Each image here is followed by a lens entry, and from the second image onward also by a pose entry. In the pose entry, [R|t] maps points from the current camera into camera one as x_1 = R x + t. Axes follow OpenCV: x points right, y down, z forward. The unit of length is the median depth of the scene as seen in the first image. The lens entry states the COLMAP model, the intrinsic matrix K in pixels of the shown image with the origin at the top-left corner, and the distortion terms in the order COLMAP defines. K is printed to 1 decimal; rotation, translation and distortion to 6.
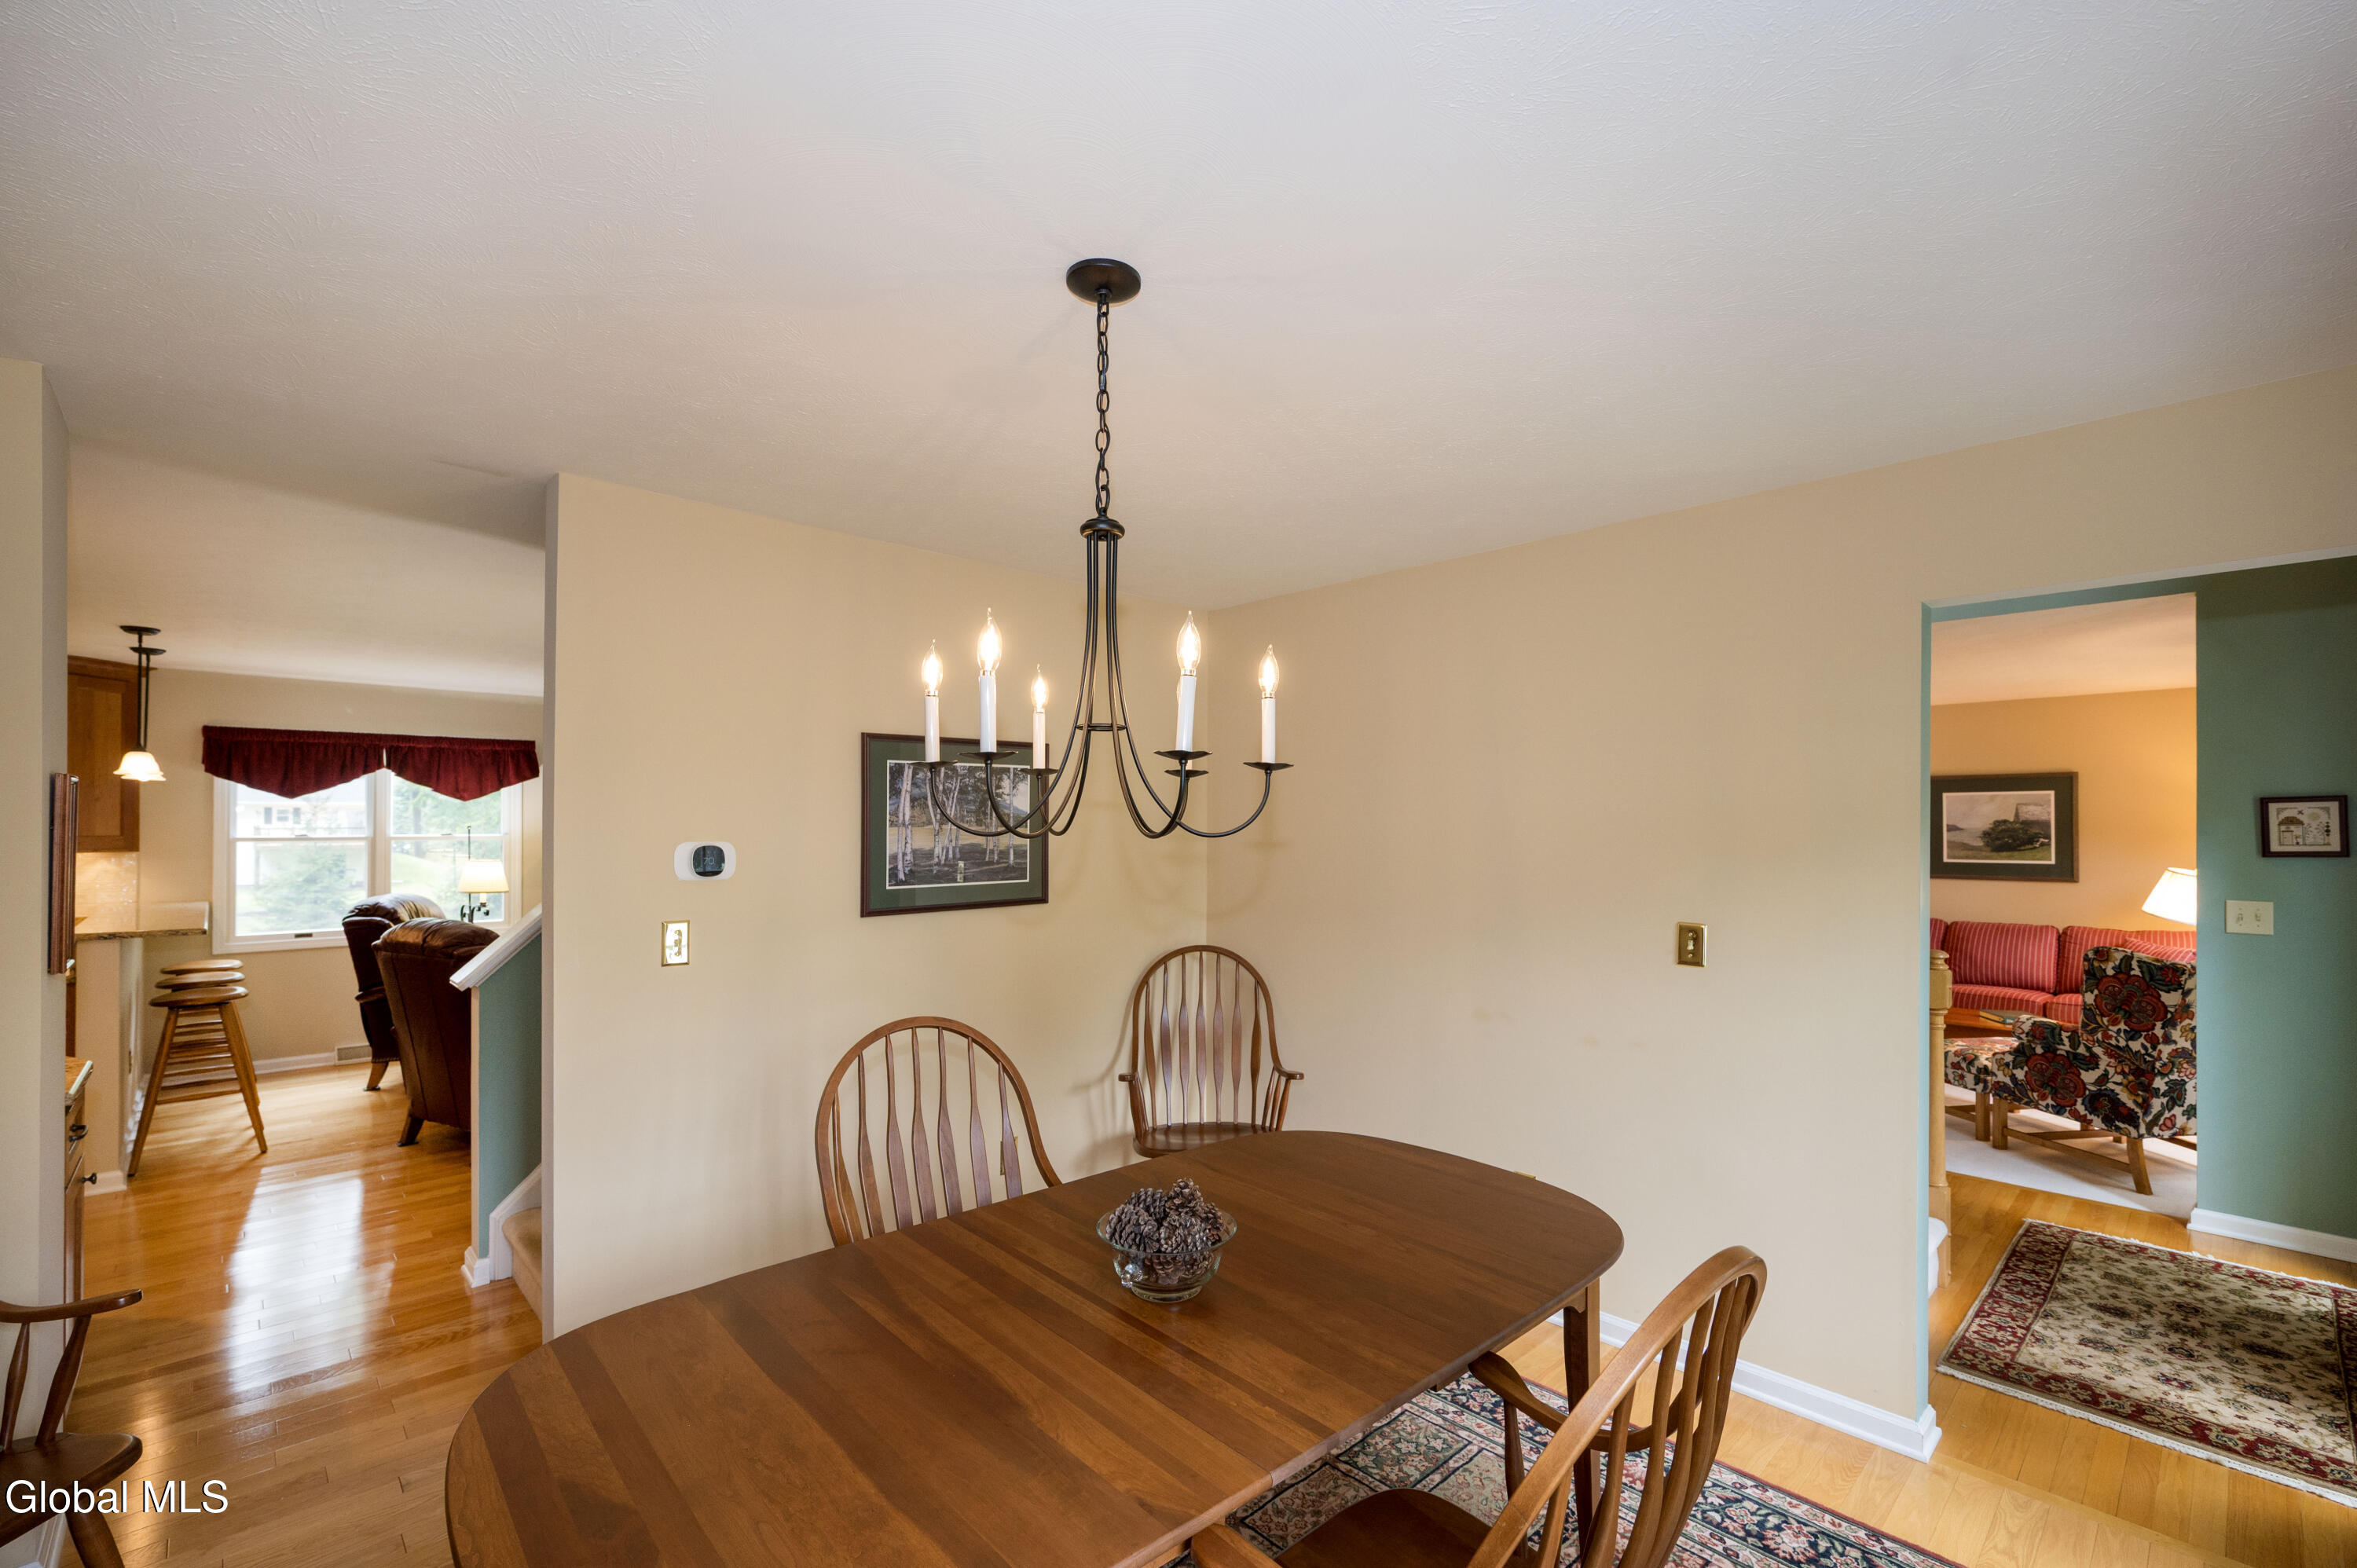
lens RADIAL K [[1027.9, 0, 1192.5], [0, 1027.9, 797.2], [0, 0, 1]] dist [-0.004068, -0.000747]
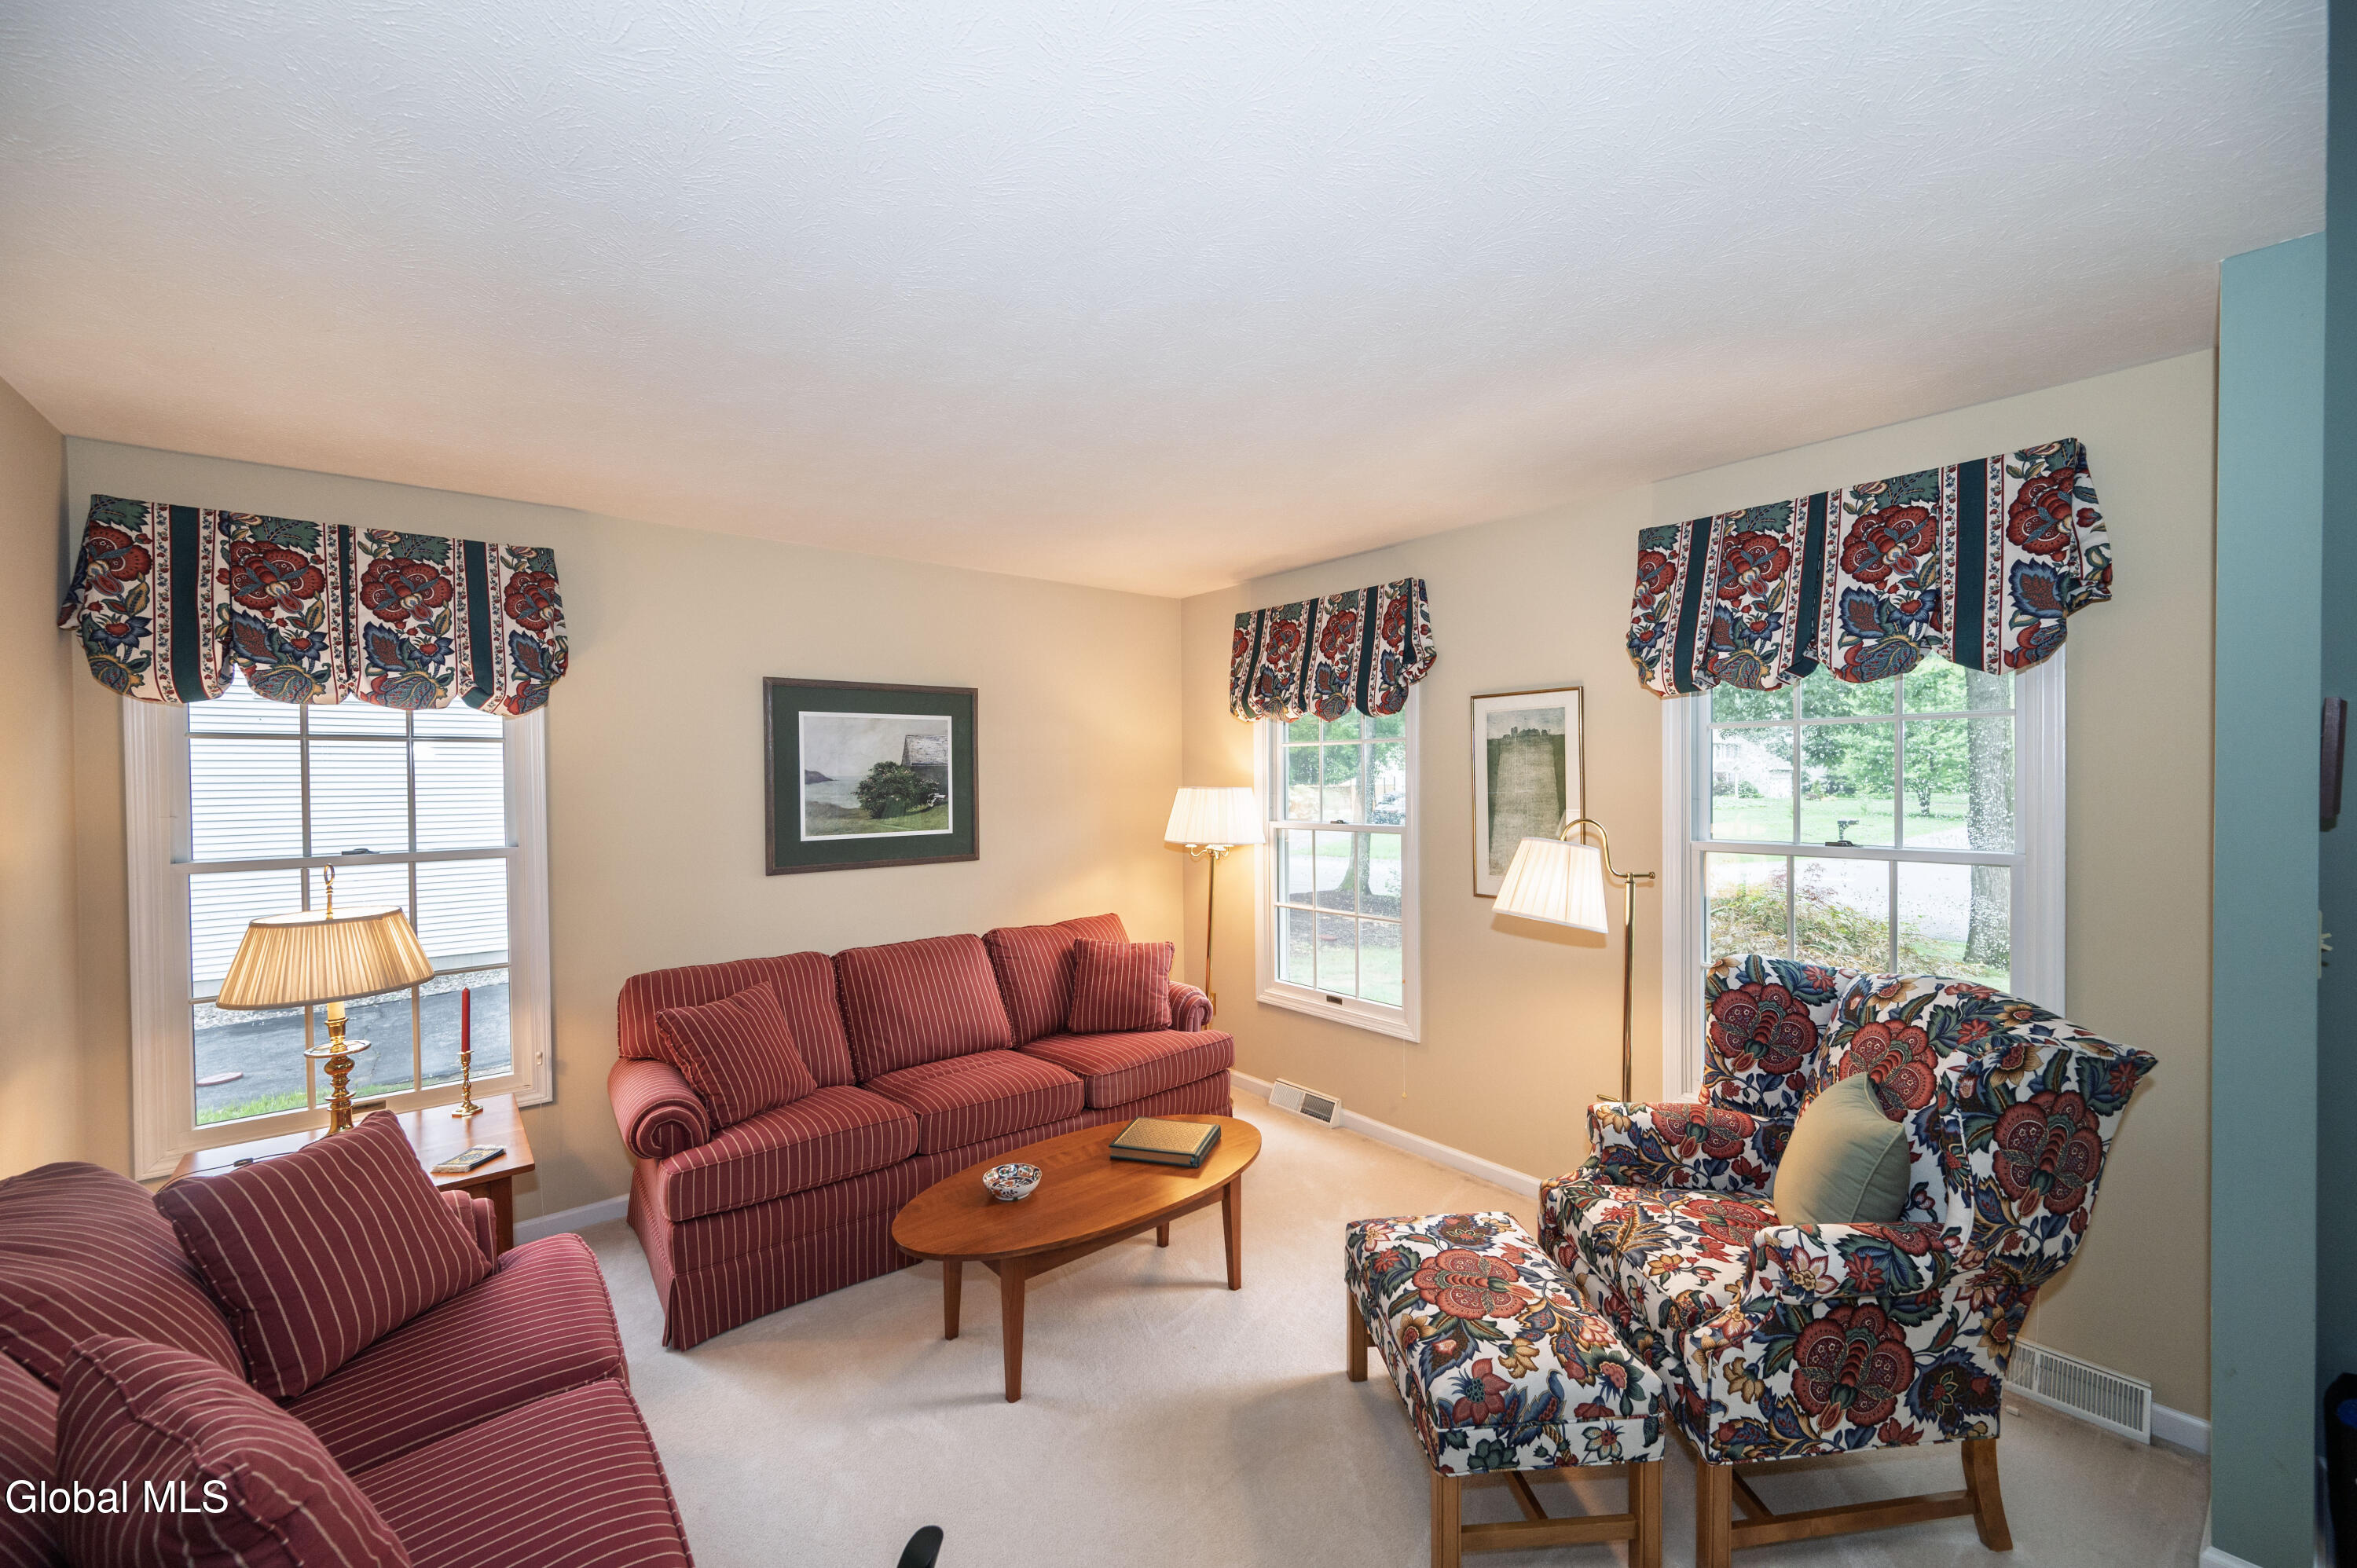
lens RADIAL K [[931.0, 0, 1178.5], [0, 931.0, 784.0], [0, 0, 1]] dist [0.000236, -0.000258]
pose [[0.090007, -0.011456, 0.995875, 0.455617], [-0.019310, 0.999726, 0.013246, 0.039241], [-0.995754, -0.020423, 0.089761, 1.281485]]
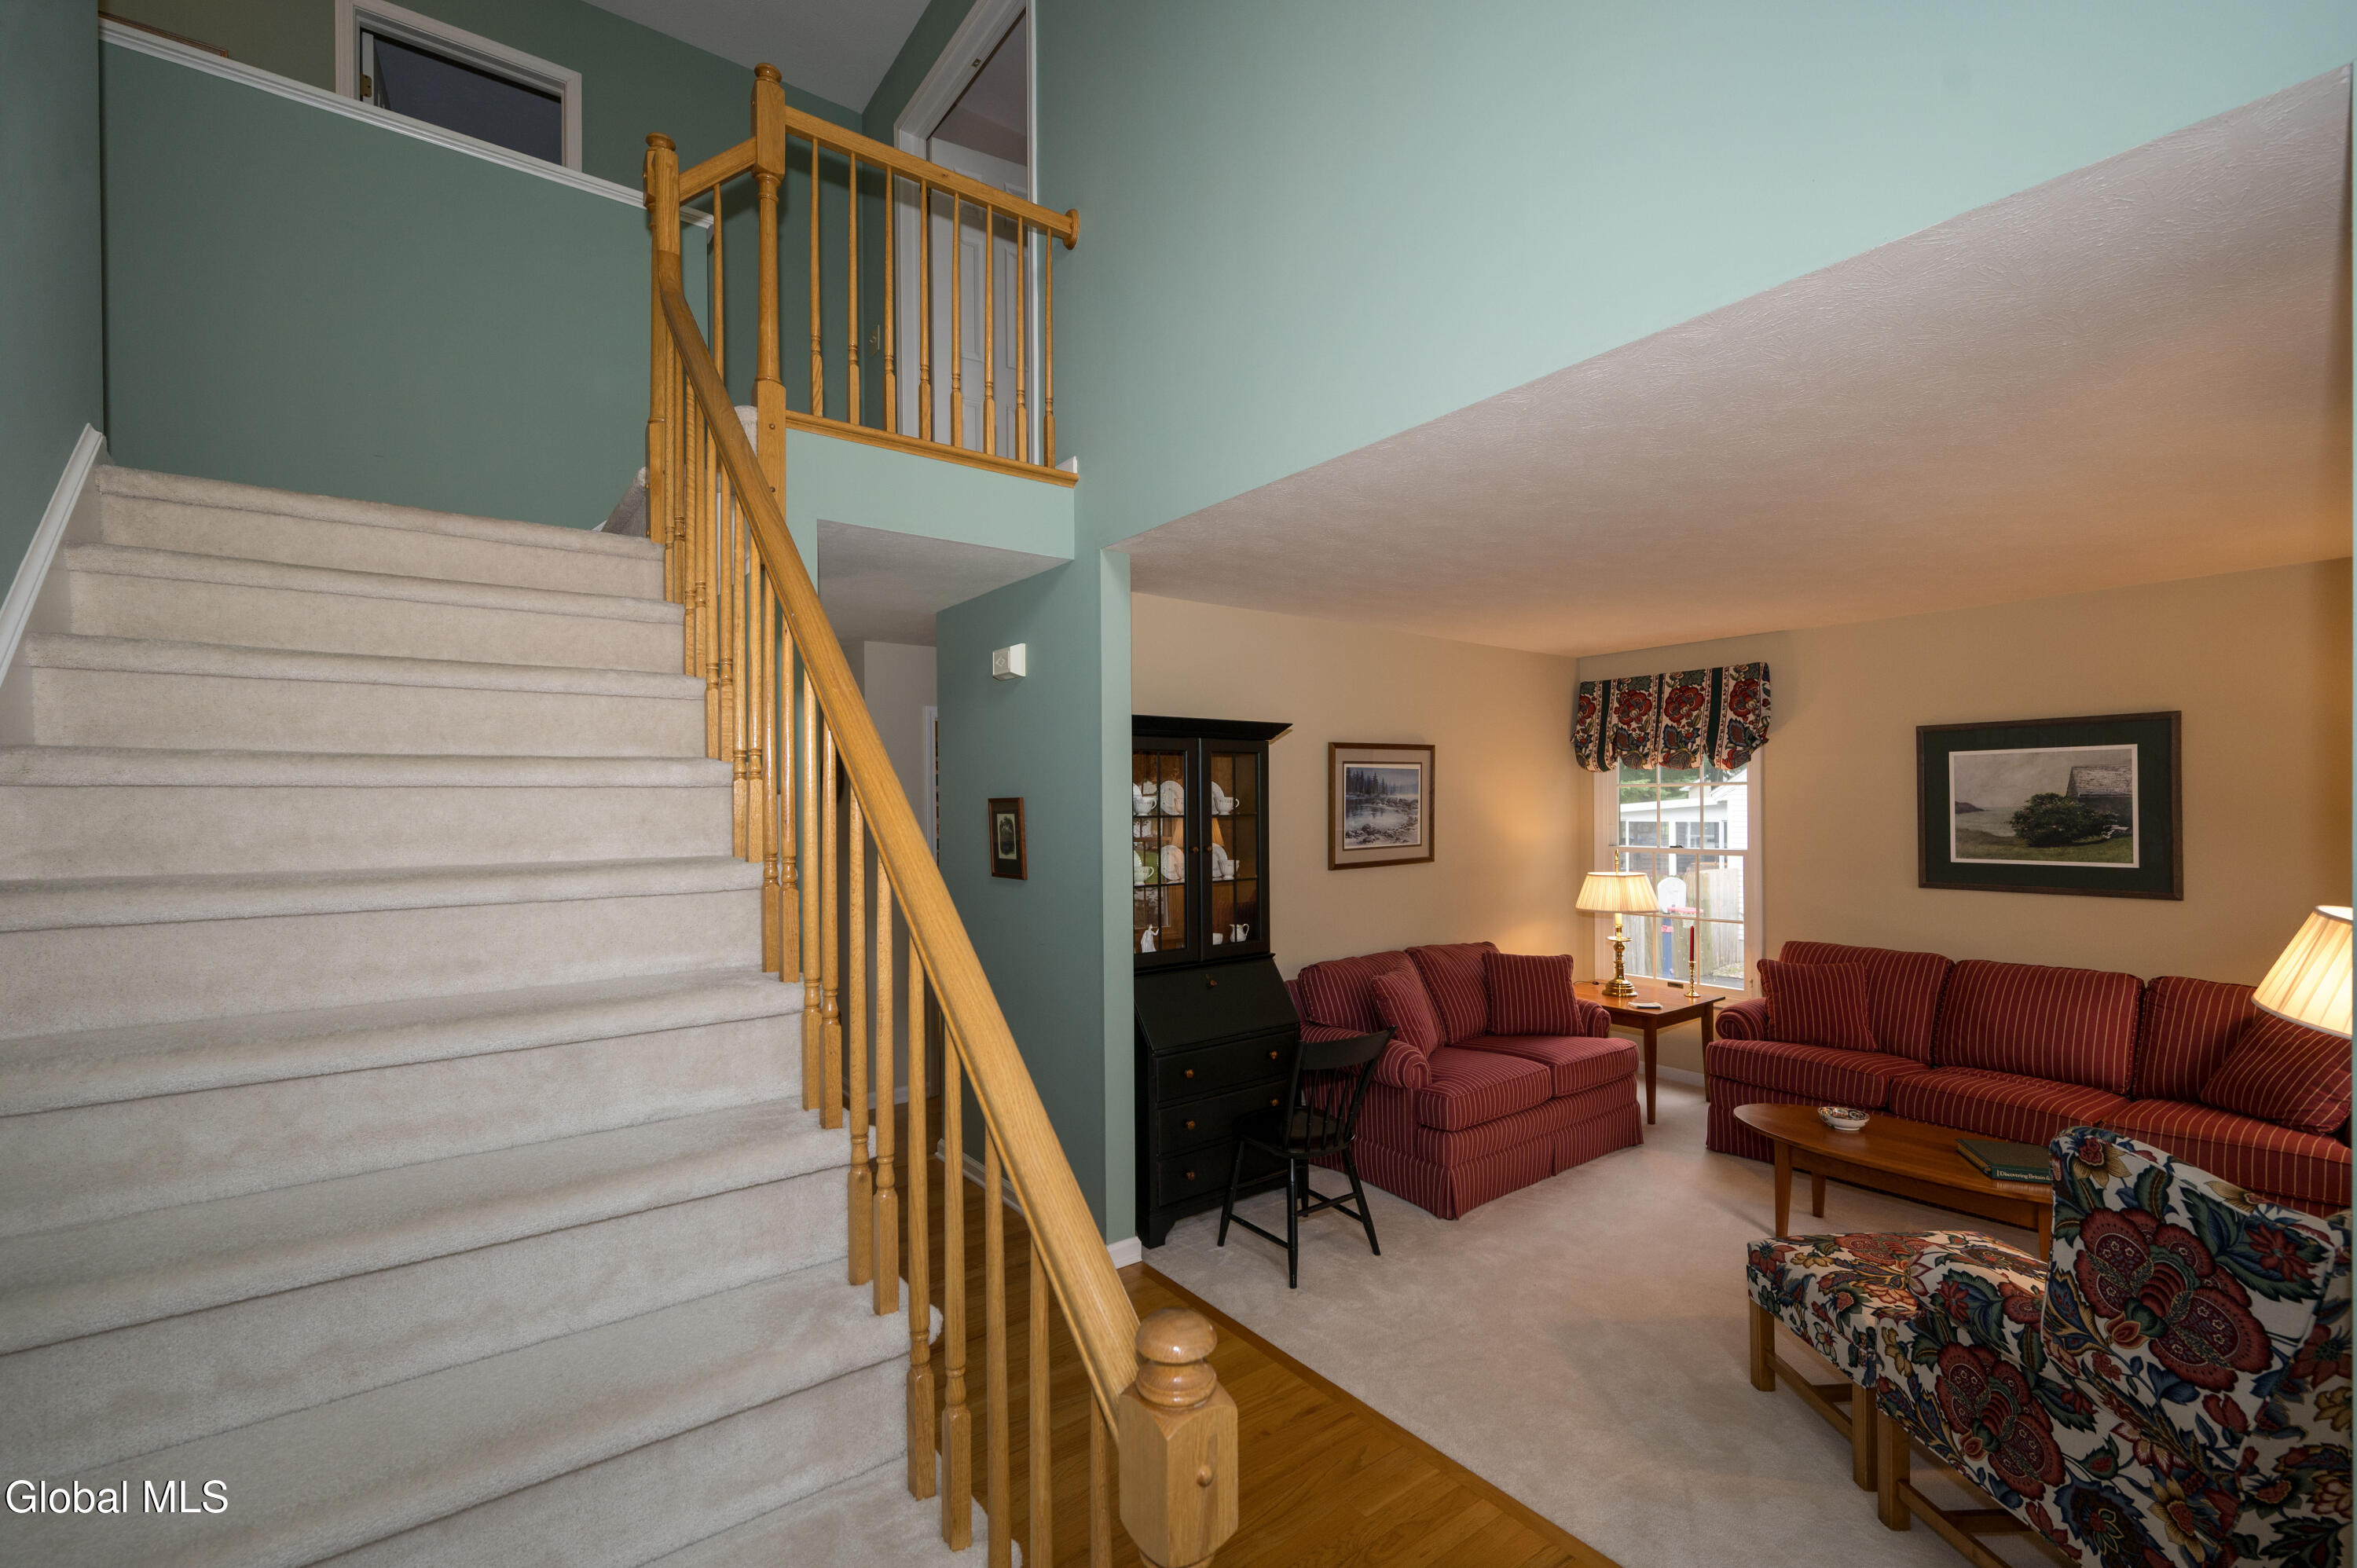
lens RADIAL K [[994.2, 0, 1178.5], [0, 994.2, 784.0], [0, 0, 1]] dist [-0.002746, -0.000193]
pose [[0.991227, -0.012618, -0.131564, 0.582794], [0.013680, 0.999881, 0.007174, 0.008054], [0.131458, -0.008911, 0.991282, 0.571599]]
